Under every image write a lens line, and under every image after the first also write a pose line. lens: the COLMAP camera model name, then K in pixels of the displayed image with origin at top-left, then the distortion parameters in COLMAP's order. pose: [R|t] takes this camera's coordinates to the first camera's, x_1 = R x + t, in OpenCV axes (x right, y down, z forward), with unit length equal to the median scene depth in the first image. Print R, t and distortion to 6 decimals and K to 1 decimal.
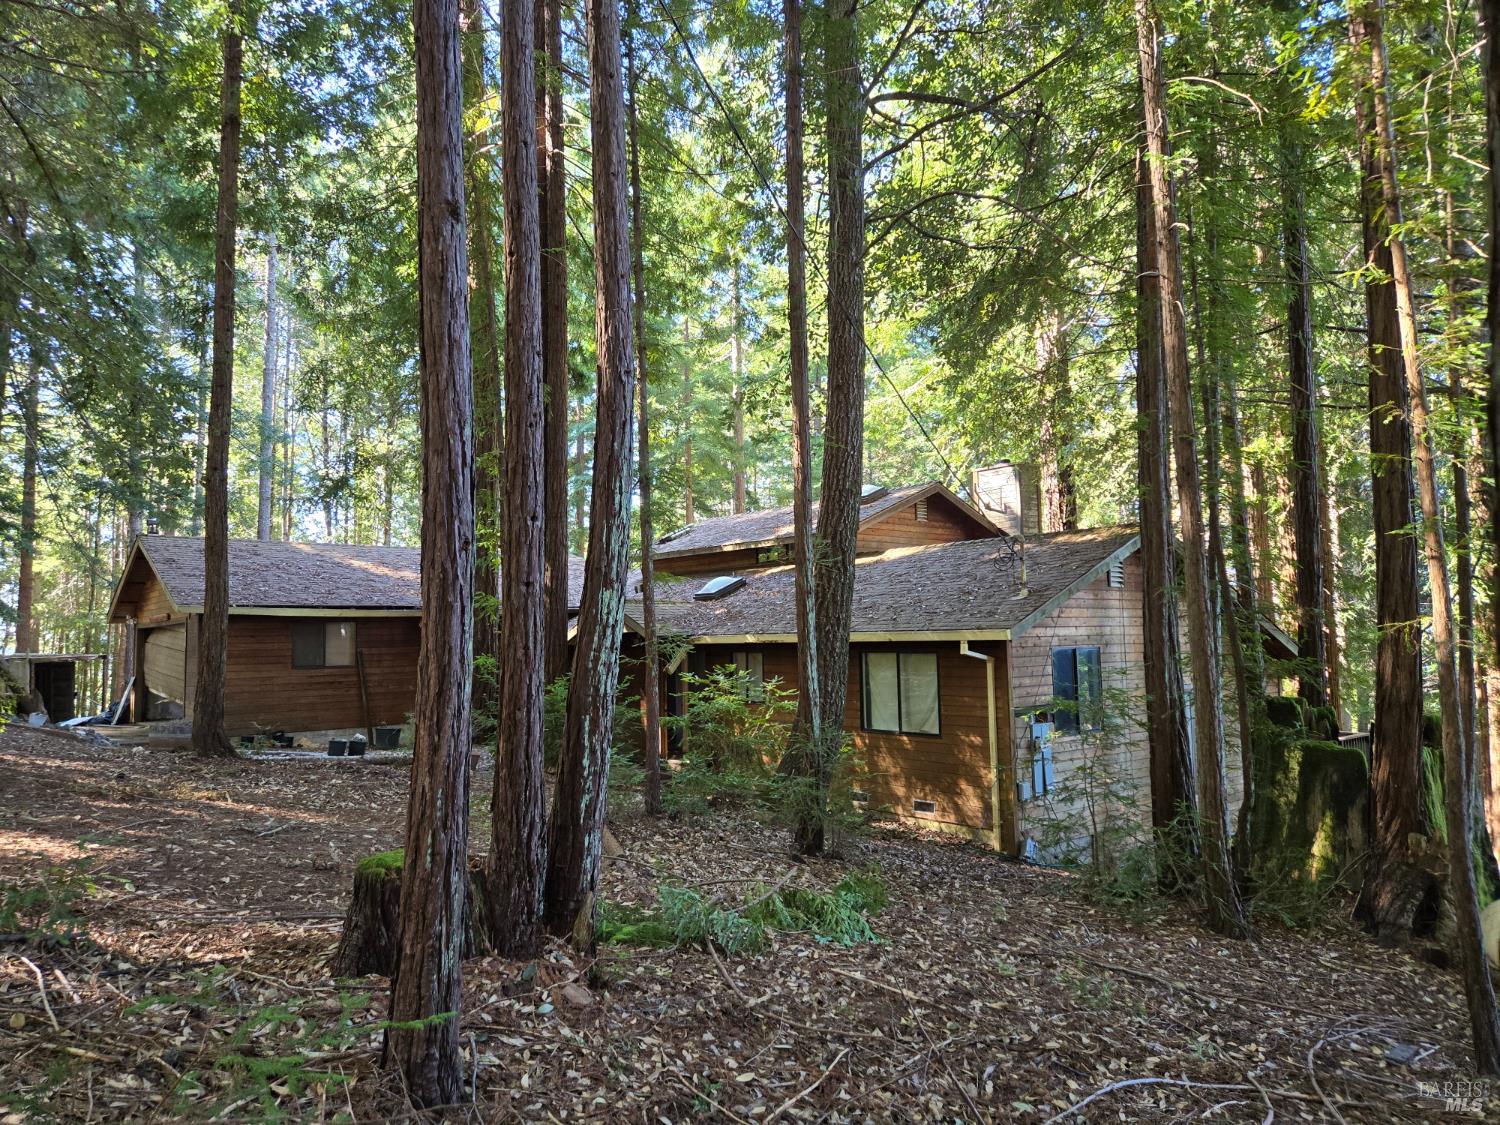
lens RADIAL K [[998.8, 0, 747.7], [0, 998.8, 563.4], [0, 0, 1]] dist [0.051118, -0.011151]
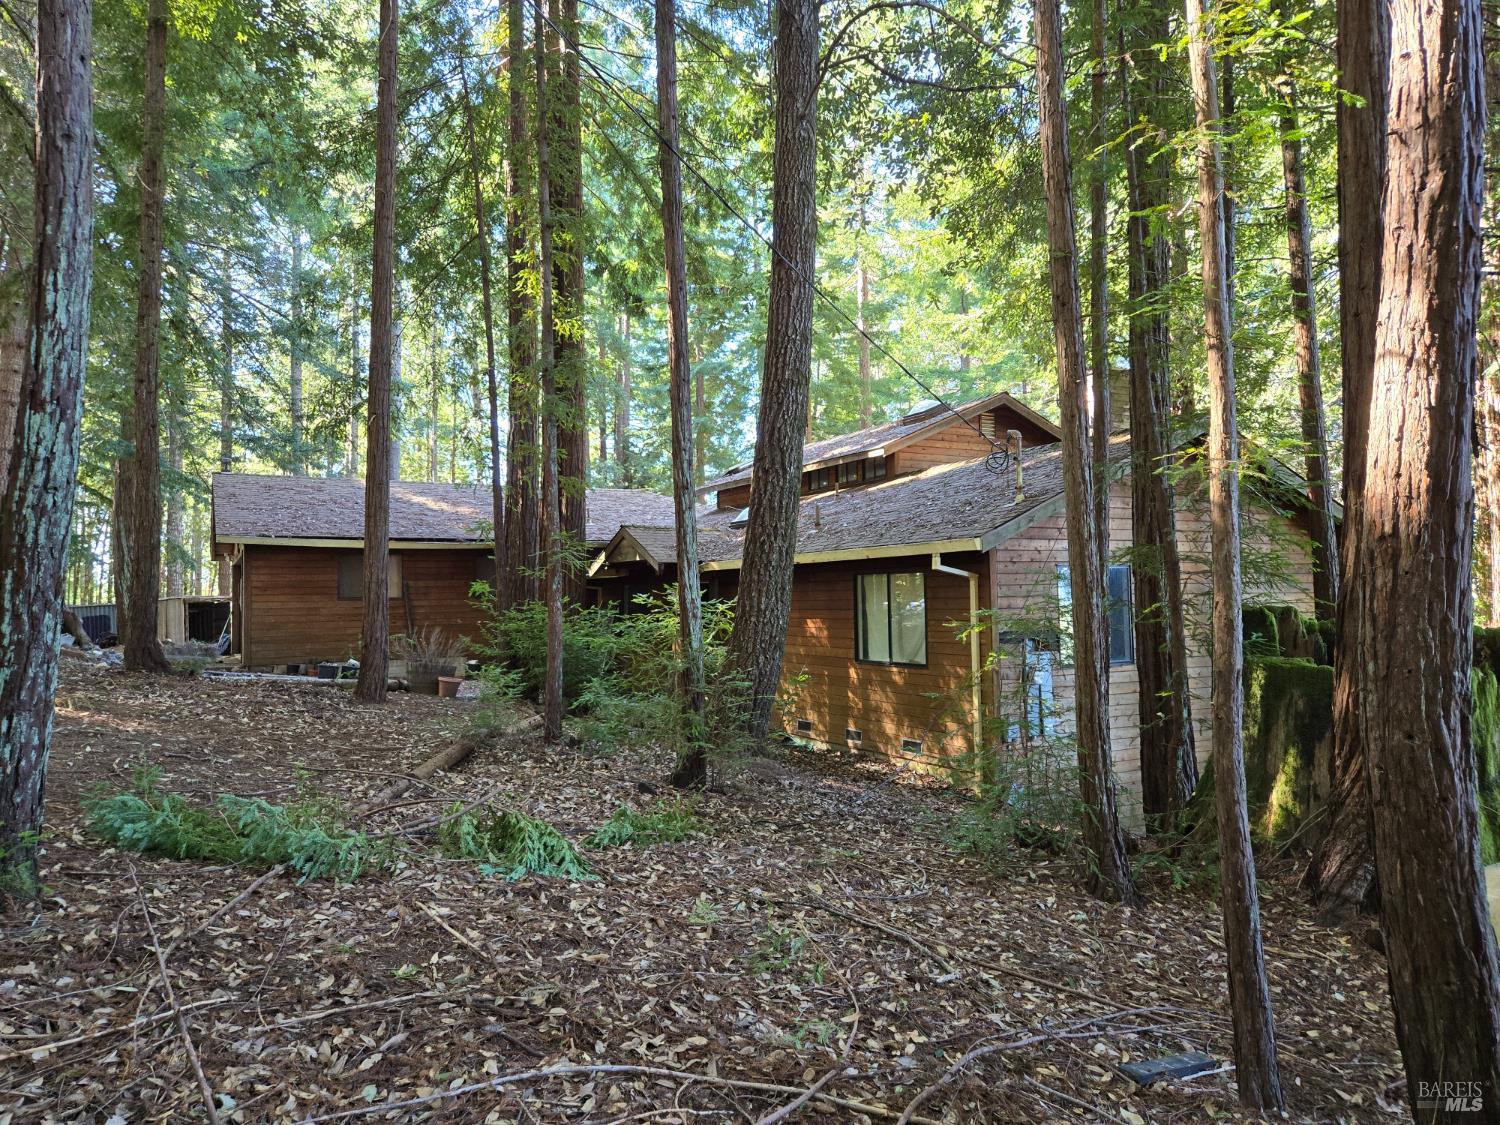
lens RADIAL K [[998.8, 0, 751.0], [0, 998.8, 562.2], [0, 0, 1]] dist [0.051118, -0.011151]
pose [[0.979279, -0.007709, -0.202371, 0.230429], [0.015651, 0.999167, 0.037676, 0.049113], [0.201912, -0.040063, 0.978584, 0.128089]]
